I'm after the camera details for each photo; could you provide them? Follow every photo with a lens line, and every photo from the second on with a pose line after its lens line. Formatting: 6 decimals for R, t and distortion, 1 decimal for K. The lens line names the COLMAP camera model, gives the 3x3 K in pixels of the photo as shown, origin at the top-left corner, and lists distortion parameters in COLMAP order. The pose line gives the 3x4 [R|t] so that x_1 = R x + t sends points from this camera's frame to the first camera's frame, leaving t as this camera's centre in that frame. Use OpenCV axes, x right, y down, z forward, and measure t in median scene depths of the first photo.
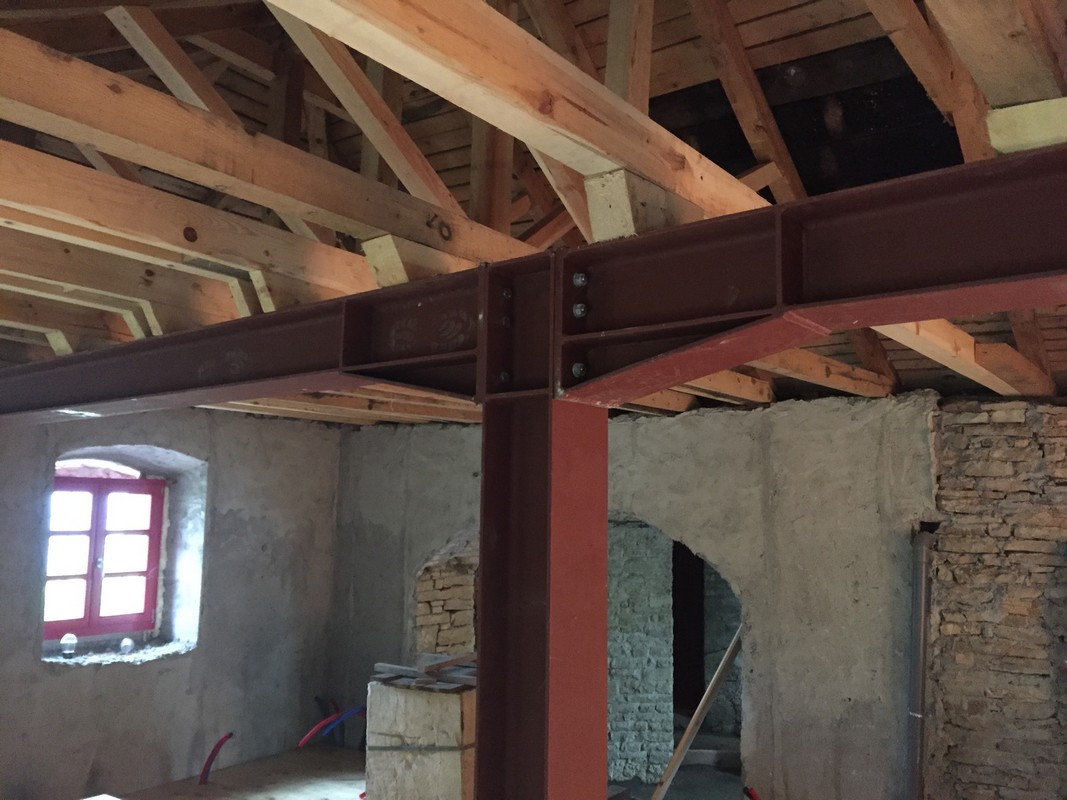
lens RADIAL K [[906.4, 0, 534.9], [0, 906.4, 397.5], [0, 0, 1]] dist [0.101876, -0.138042]
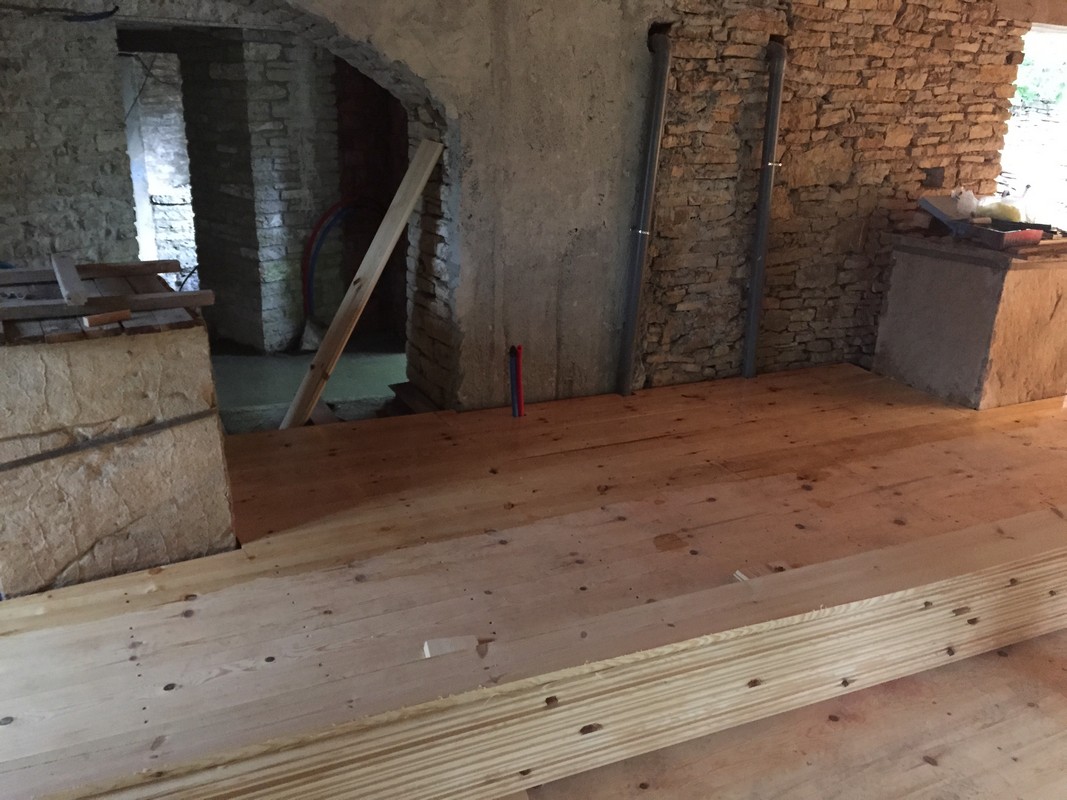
lens RADIAL K [[906.4, 0, 534.9], [0, 906.4, 397.5], [0, 0, 1]] dist [0.101876, -0.138042]
pose [[0.478944, -0.292450, 0.827699, -0.411126], [-0.139956, 0.905377, 0.400881, 0.105234], [-0.866617, -0.307841, 0.392695, 0.543124]]
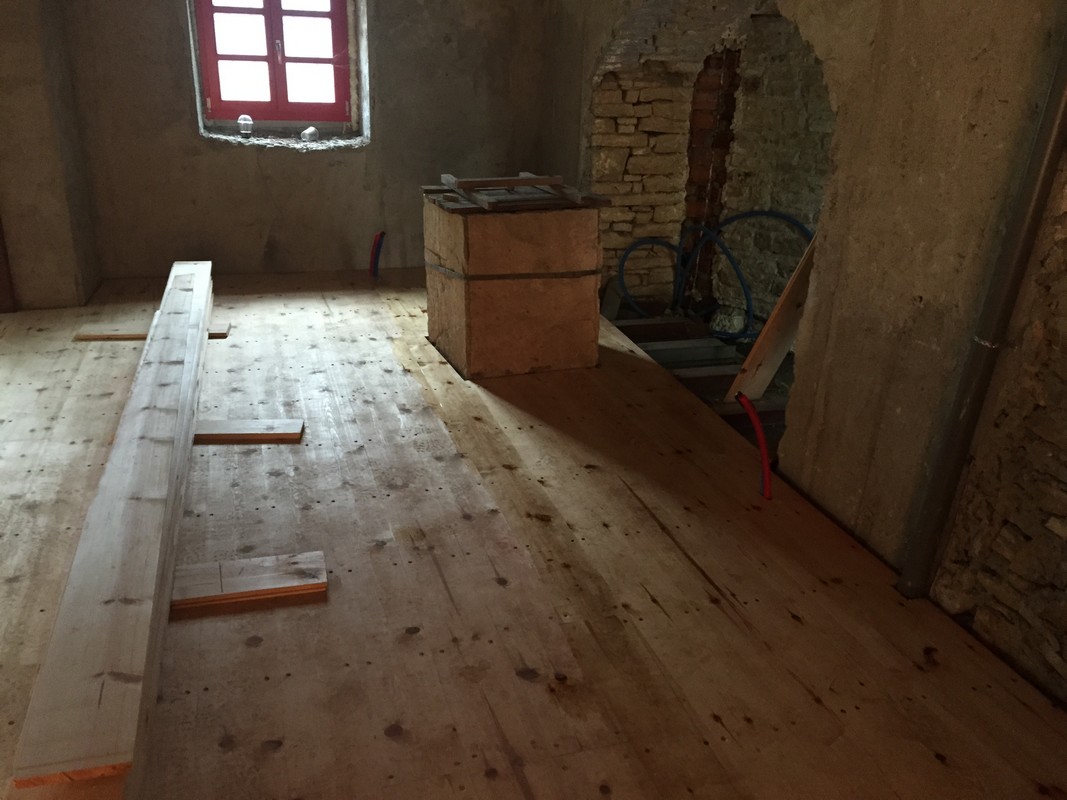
lens RADIAL K [[906.4, 0, 534.9], [0, 906.4, 397.5], [0, 0, 1]] dist [0.101876, -0.138042]
pose [[0.797158, 0.235005, -0.556158, 0.418714], [0.051456, 0.891347, 0.450392, 0.094700], [0.601574, -0.387651, 0.698452, 0.366744]]
